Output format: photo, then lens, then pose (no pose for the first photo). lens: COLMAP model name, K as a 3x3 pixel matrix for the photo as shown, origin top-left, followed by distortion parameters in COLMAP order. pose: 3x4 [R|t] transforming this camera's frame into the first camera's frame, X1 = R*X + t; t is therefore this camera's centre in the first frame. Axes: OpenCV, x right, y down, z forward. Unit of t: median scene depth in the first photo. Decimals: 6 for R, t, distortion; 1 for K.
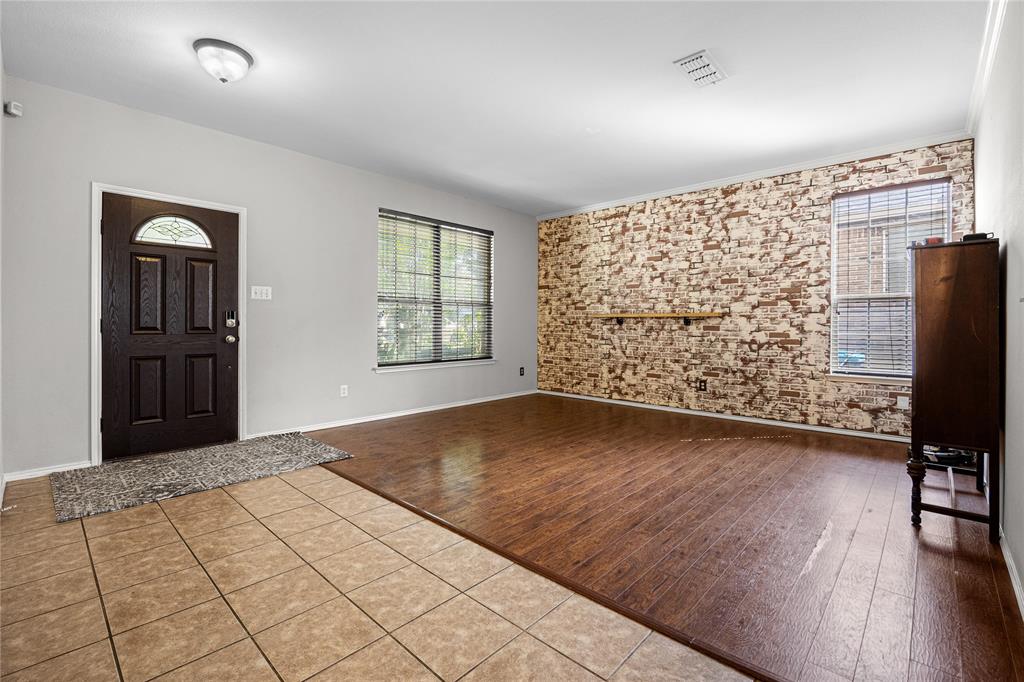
lens RADIAL K [[449.4, 0, 514.4], [0, 449.4, 326.3], [0, 0, 1]] dist [-0.011847, -0.000350]
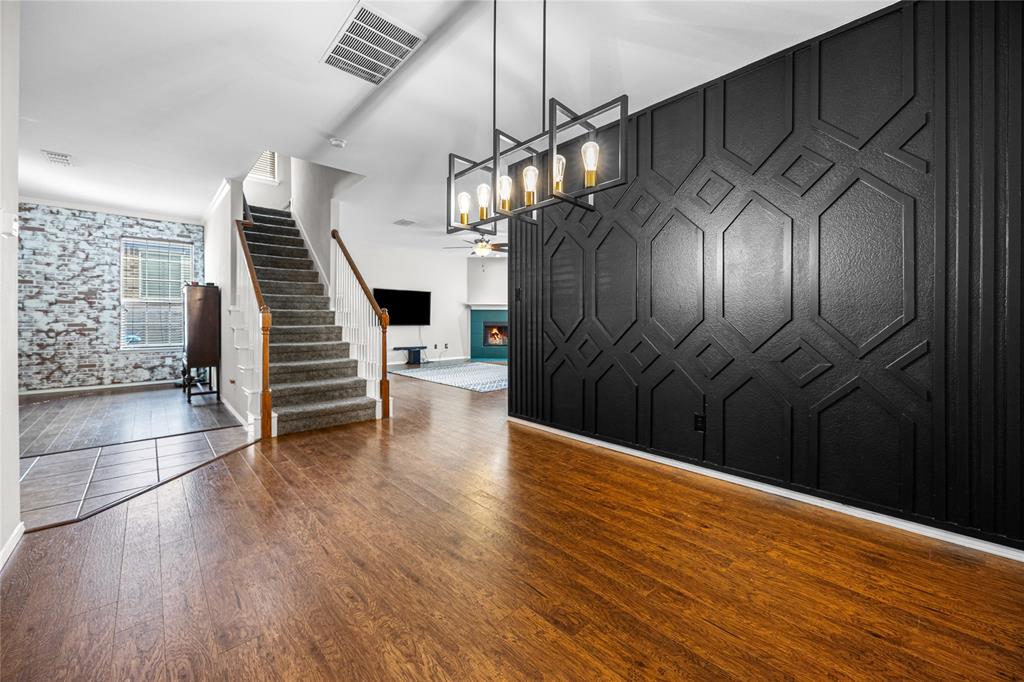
lens RADIAL K [[393.3, 0, 518.6], [0, 393.3, 322.5], [0, 0, 1]] dist [0.000338, -0.000056]
pose [[0.062821, -0.007662, 0.997995, -0.478127], [0.000152, 0.999971, 0.007668, 0.002359], [-0.998025, -0.000330, 0.062820, -0.393068]]
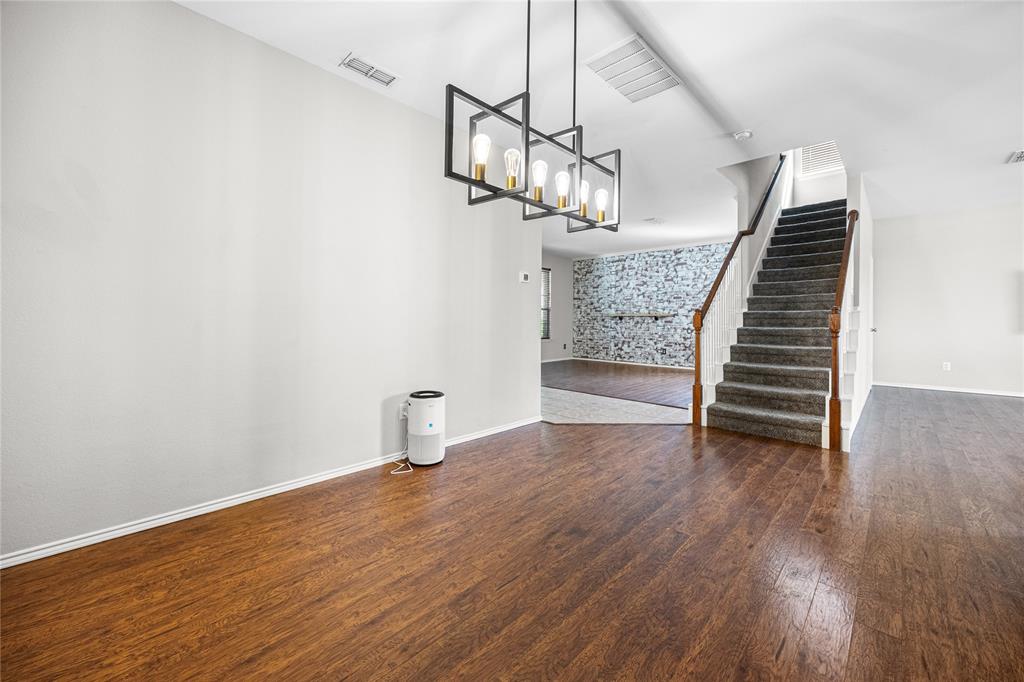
lens RADIAL K [[393.3, 0, 518.6], [0, 393.3, 322.5], [0, 0, 1]] dist [0.000338, -0.000056]
pose [[0.999903, 0.000388, -0.013928, -0.179959], [-0.000361, 0.999998, 0.001969, 0.003694], [0.013929, -0.001963, 0.999901, -0.689822]]
